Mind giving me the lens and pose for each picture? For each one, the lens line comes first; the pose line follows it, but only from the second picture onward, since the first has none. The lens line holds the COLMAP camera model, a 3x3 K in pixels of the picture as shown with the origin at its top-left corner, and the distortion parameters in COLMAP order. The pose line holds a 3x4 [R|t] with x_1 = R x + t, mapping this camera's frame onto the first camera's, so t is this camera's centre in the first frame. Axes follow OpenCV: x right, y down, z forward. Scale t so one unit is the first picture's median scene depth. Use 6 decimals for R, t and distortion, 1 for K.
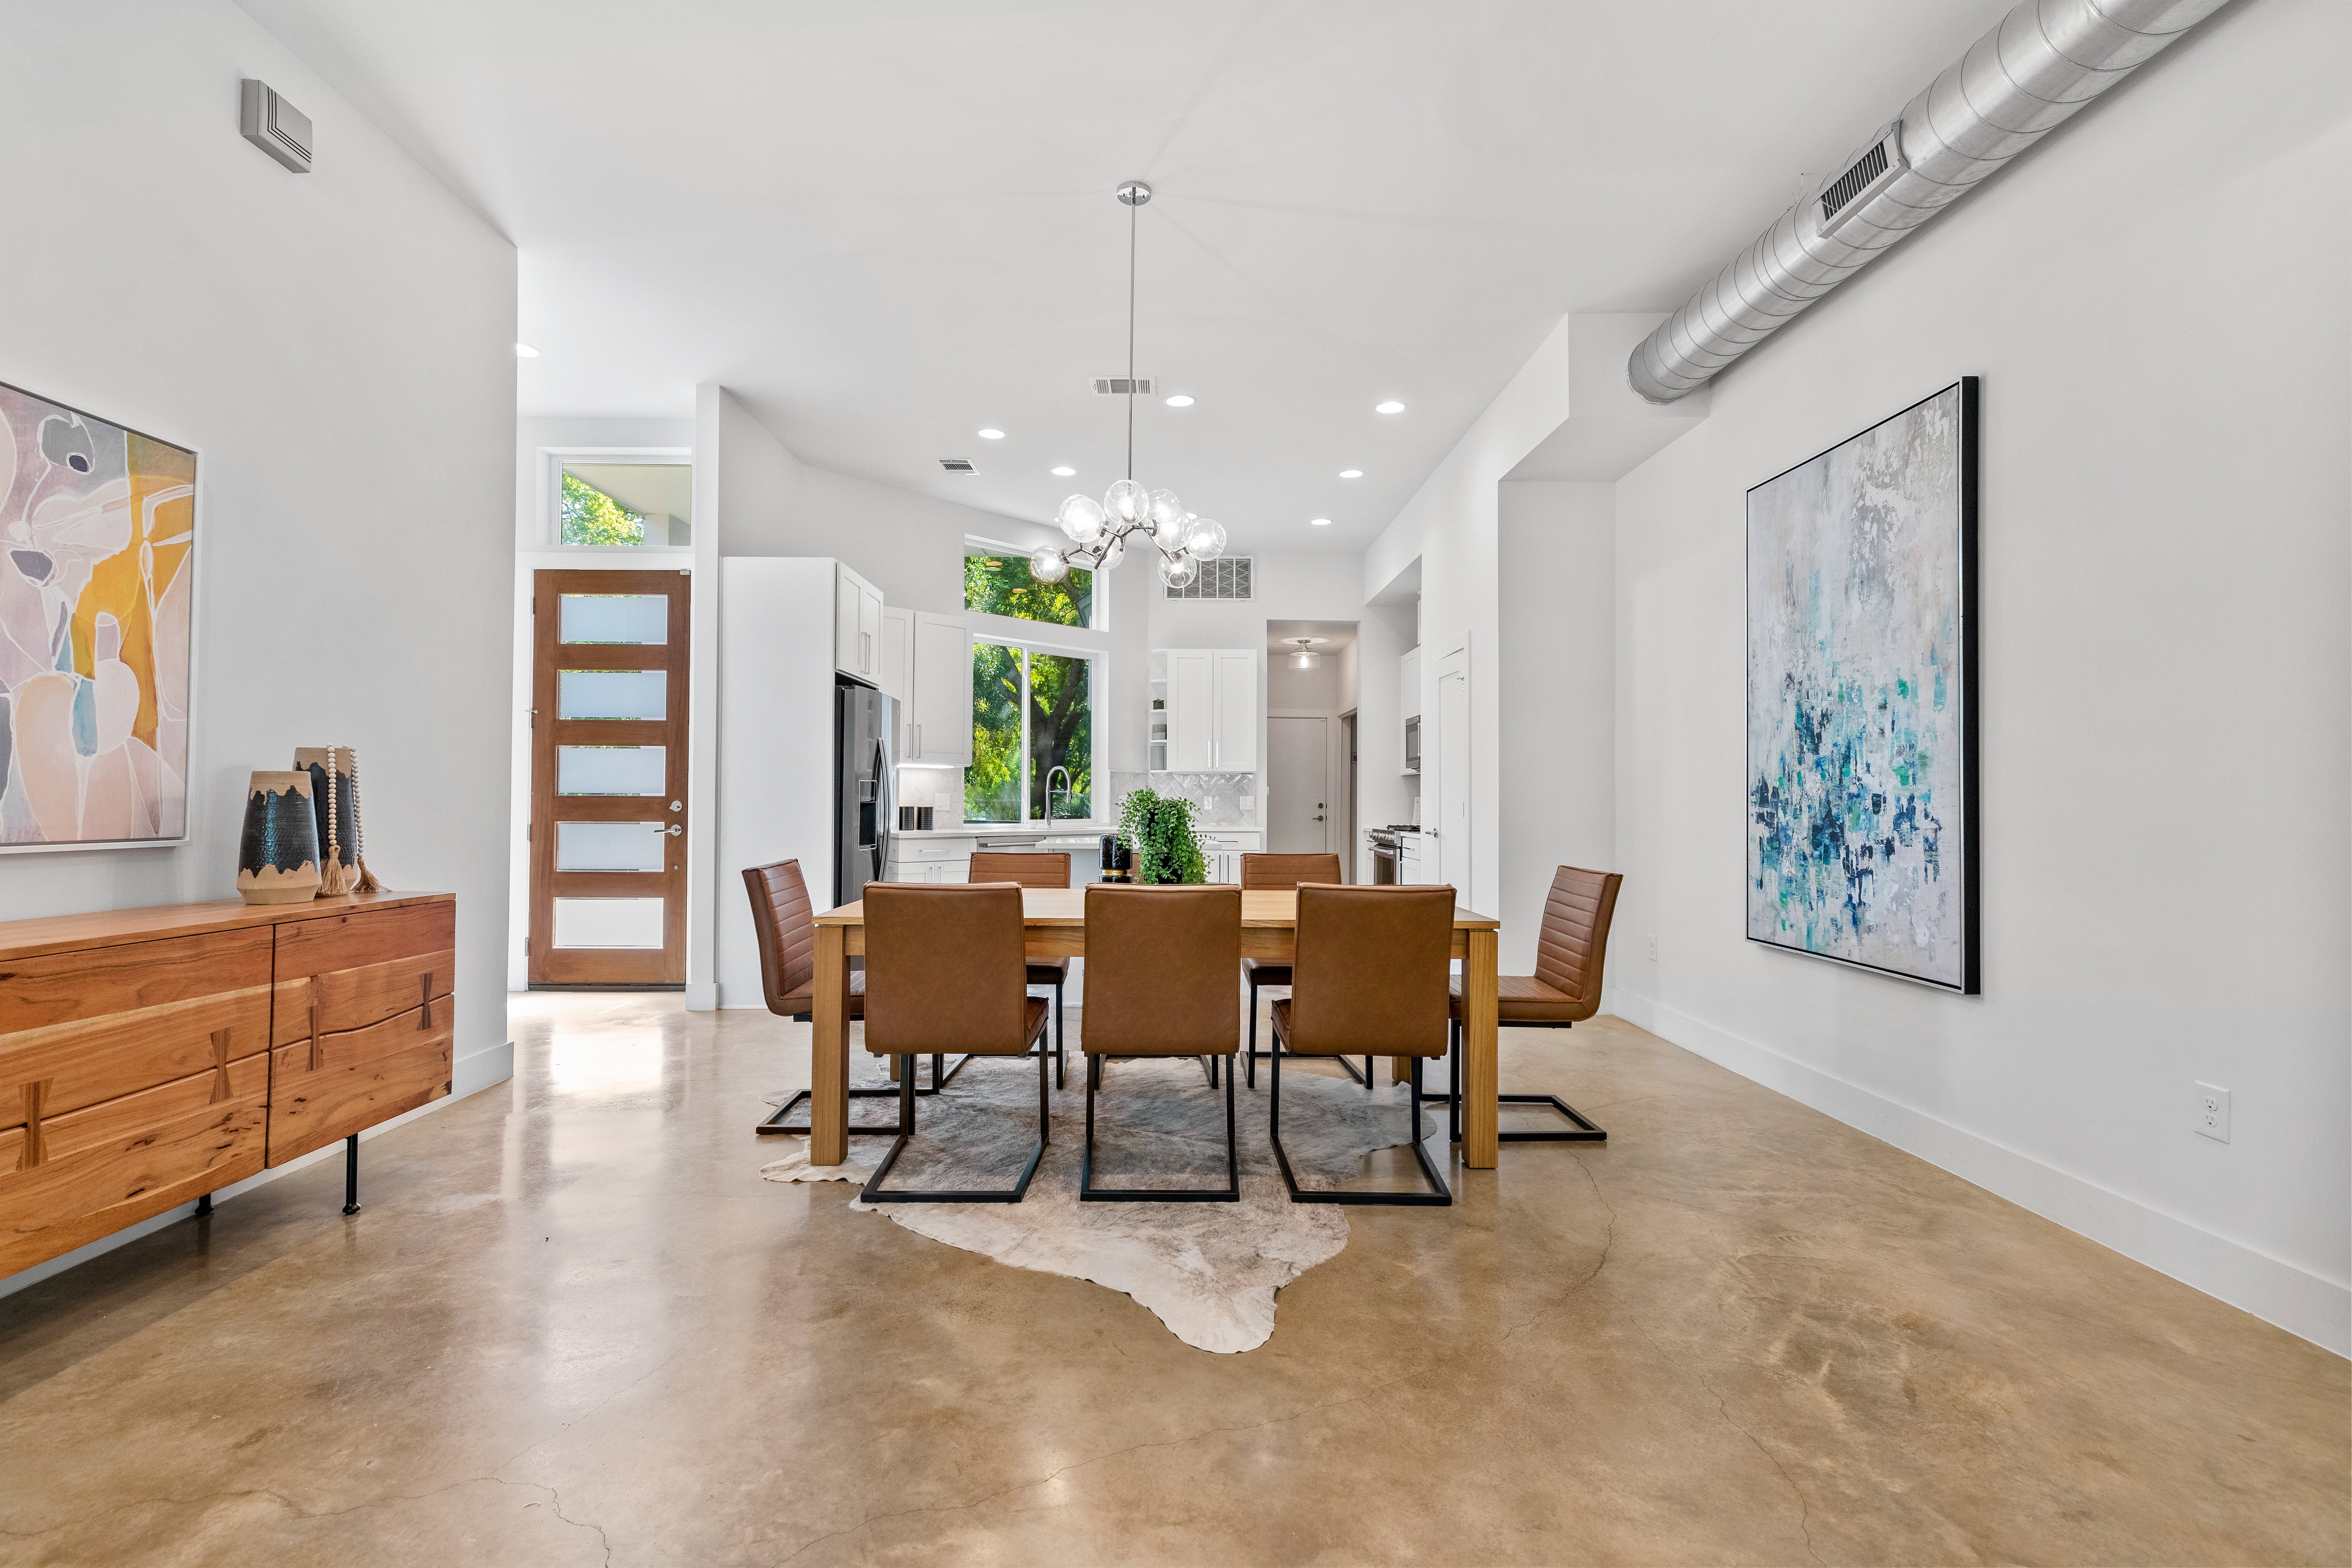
lens RADIAL K [[1077.1, 0, 1111.9], [0, 1077.1, 789.6], [0, 0, 1]] dist [-0.001057, -0.001331]
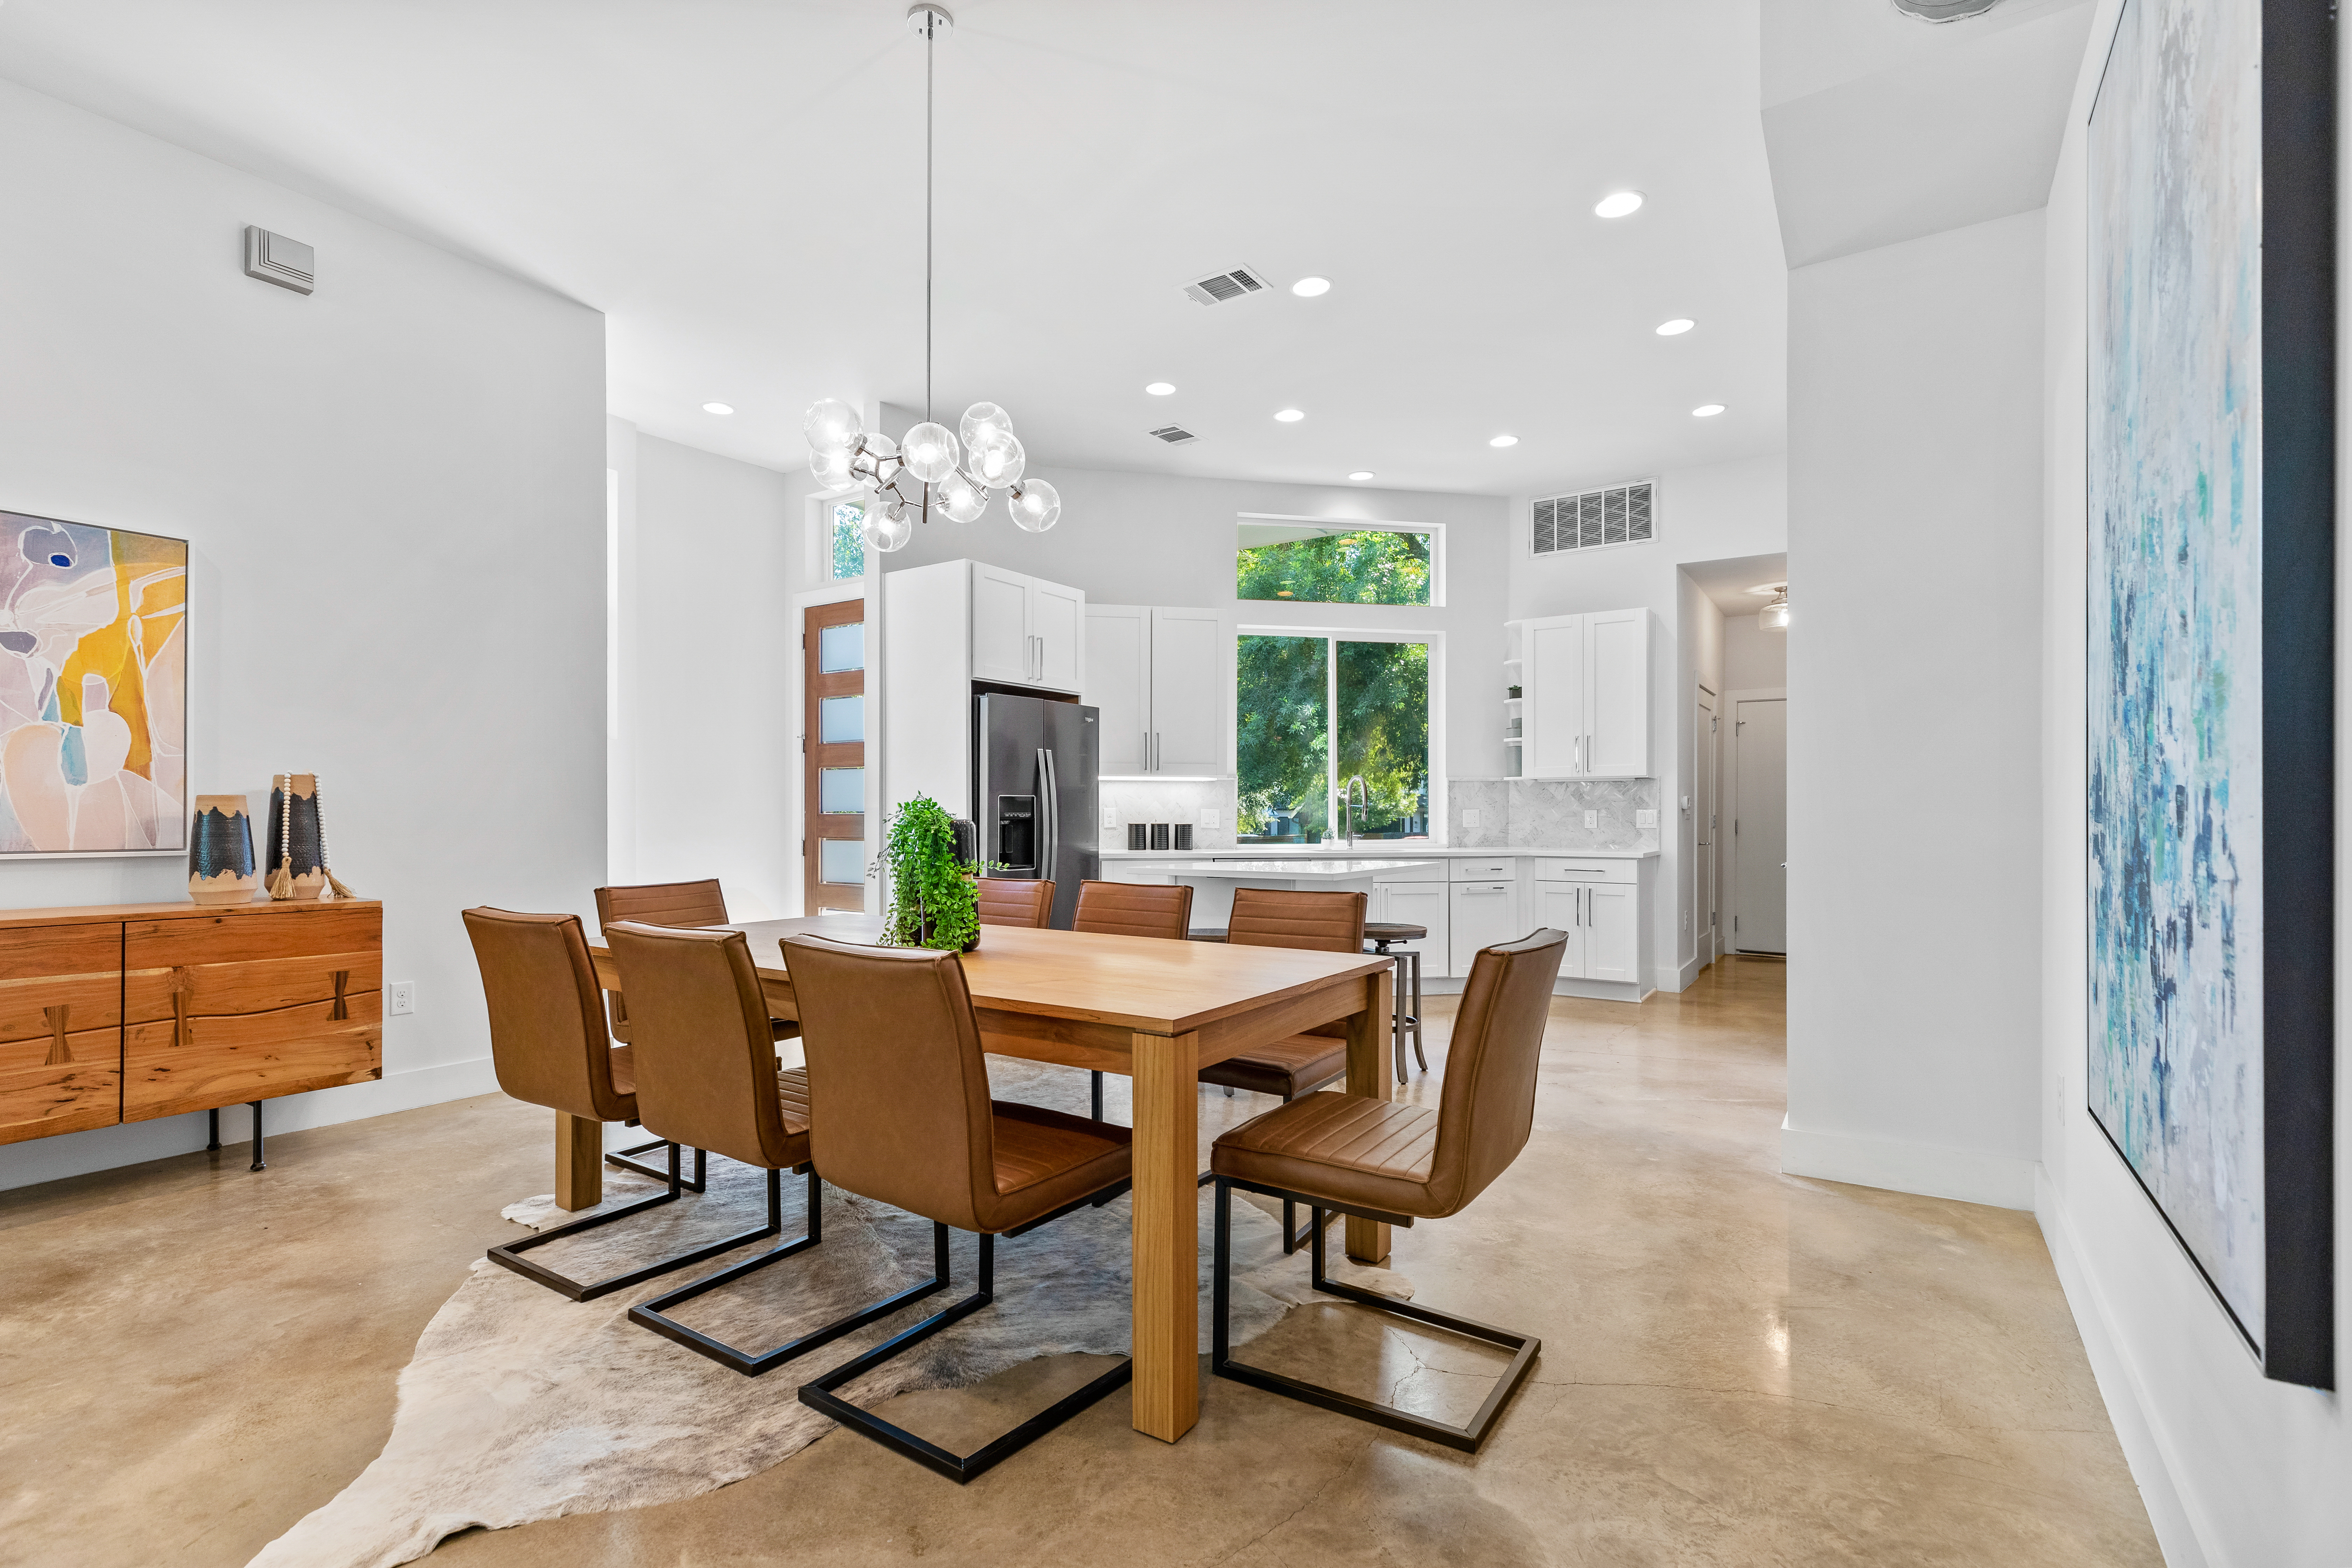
lens RADIAL K [[1077.1, 0, 1120.9], [0, 1077.1, 819.1], [0, 0, 1]] dist [-0.001057, -0.001331]
pose [[0.826902, -0.004161, -0.562331, 0.767421], [0.010498, 0.999913, 0.008038, 0.011541], [0.562248, -0.012550, 0.826873, 0.591821]]
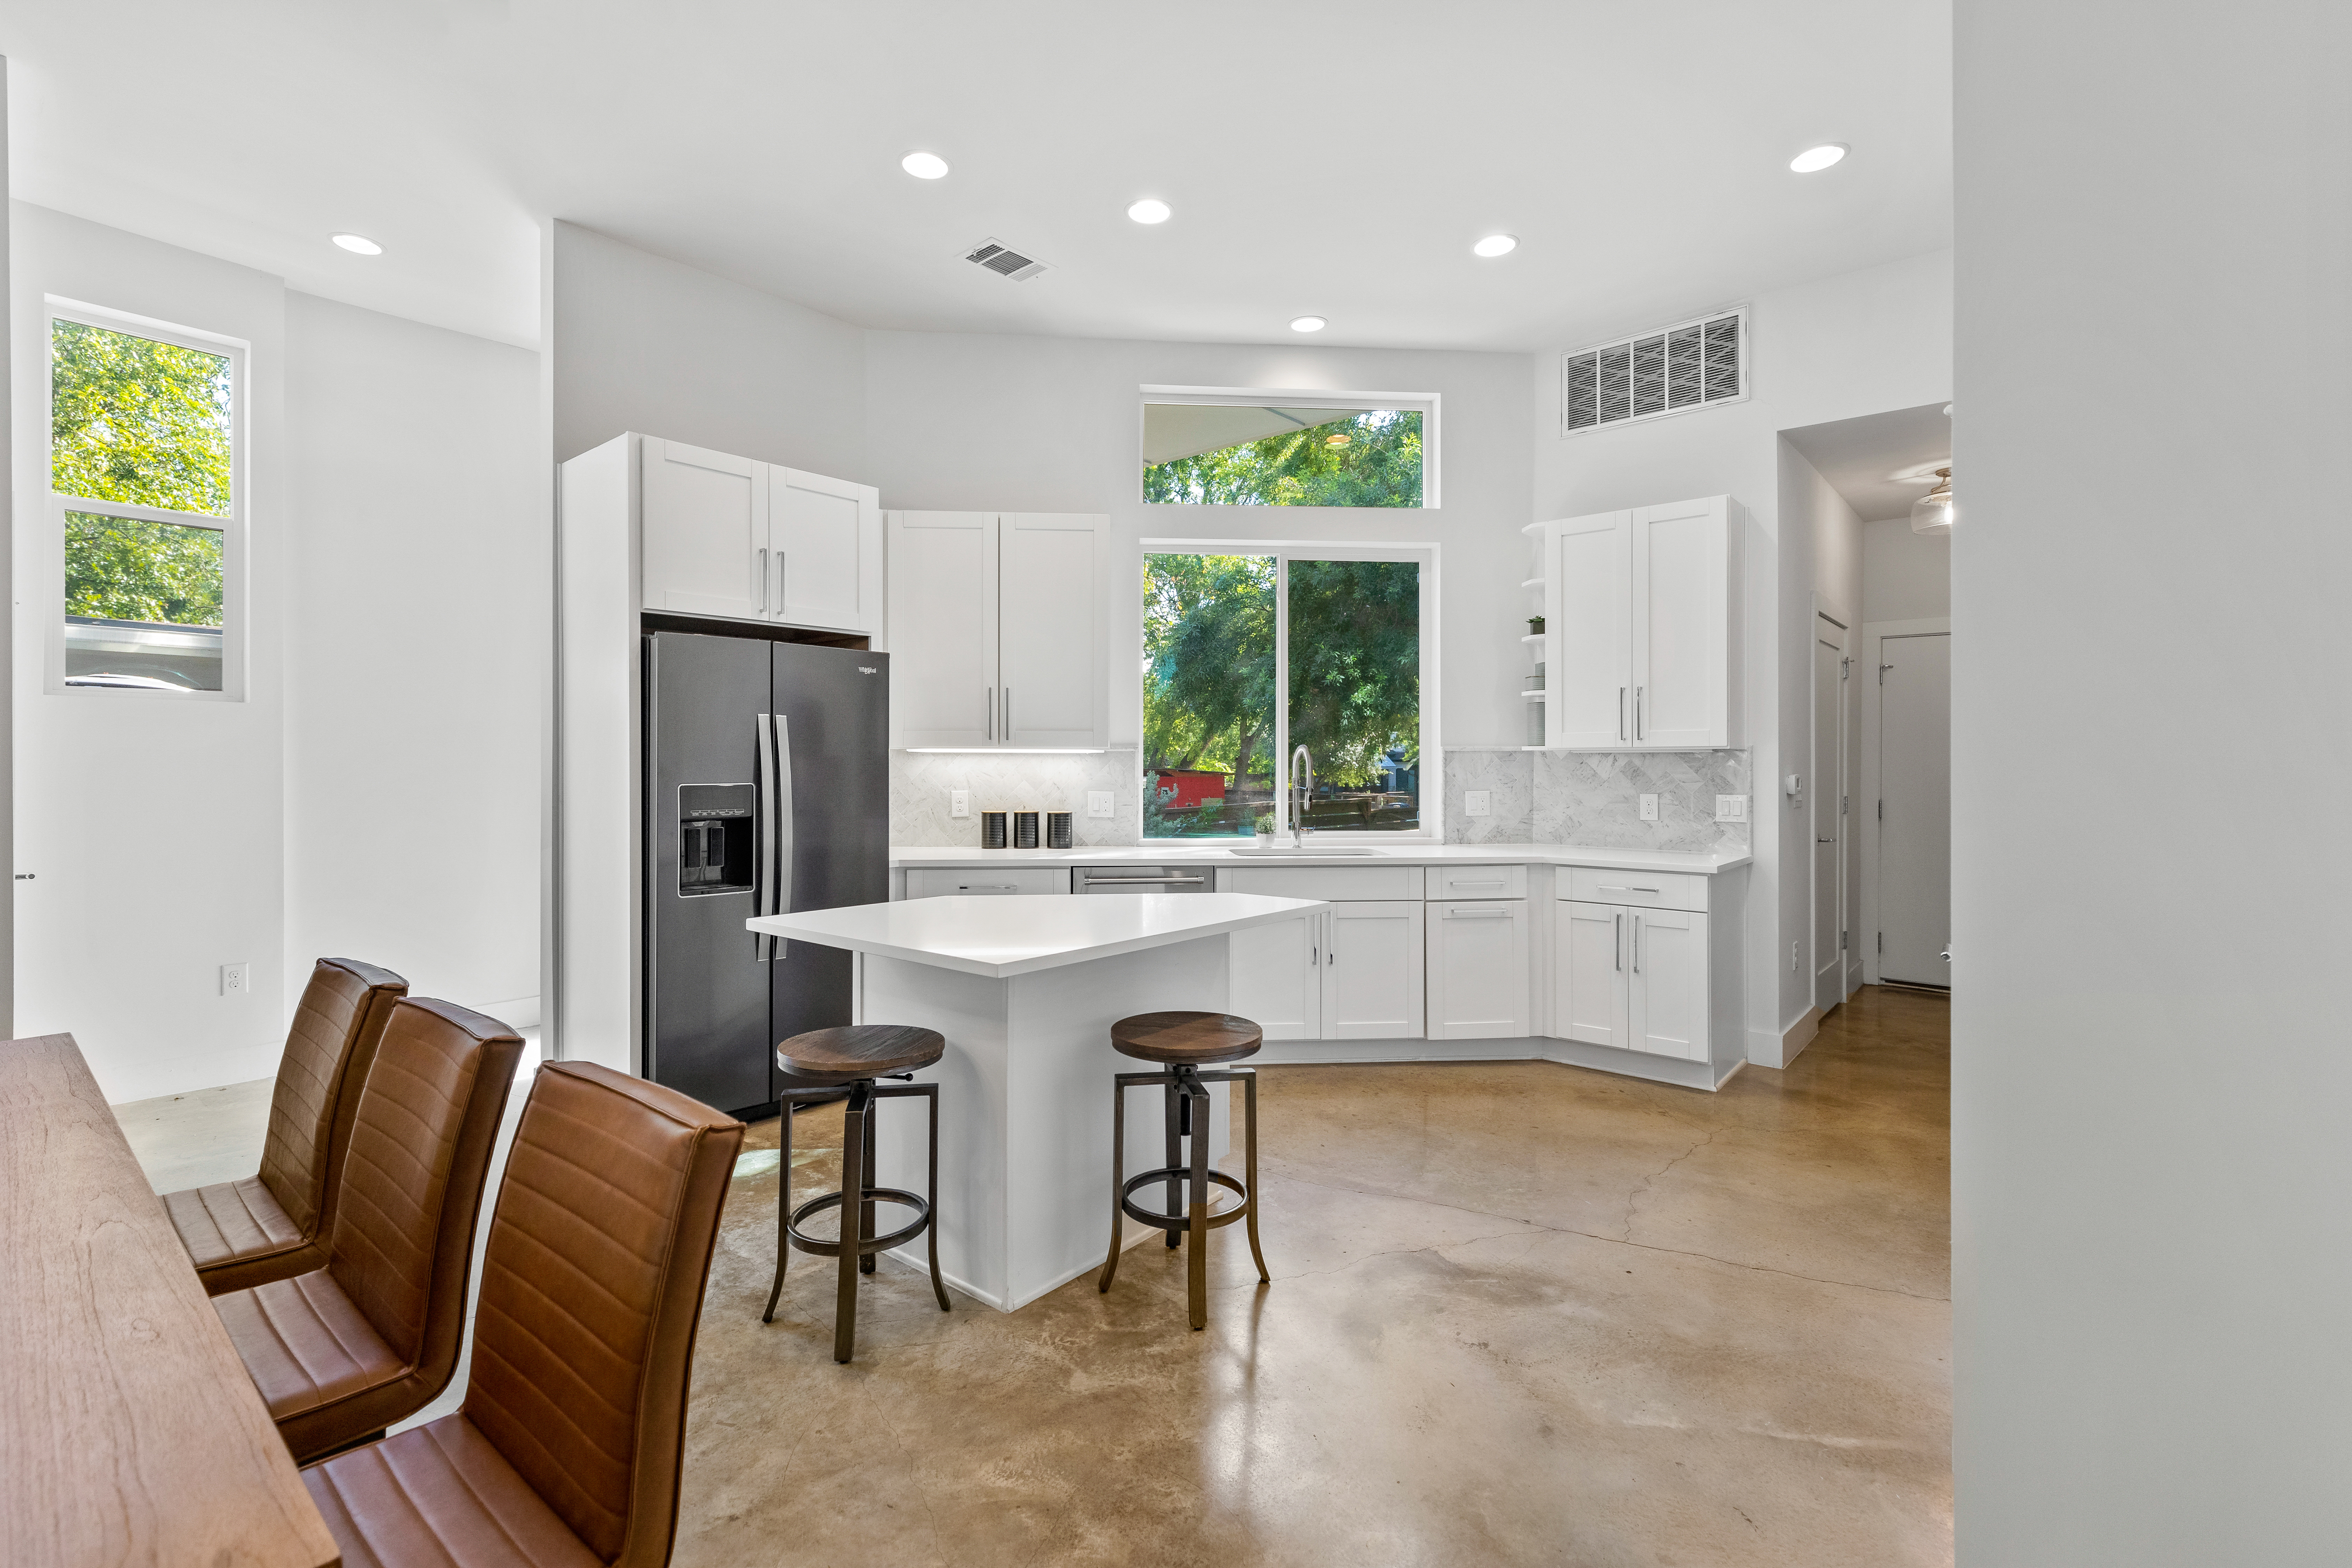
lens RADIAL K [[1077.1, 0, 1108.7], [0, 1077.1, 771.8], [0, 0, 1]] dist [-0.001057, -0.001331]
pose [[0.759796, -0.003273, -0.650153, 0.731920], [0.010584, 0.999917, 0.007334, -0.034865], [0.650075, -0.012453, 0.759768, 1.370799]]
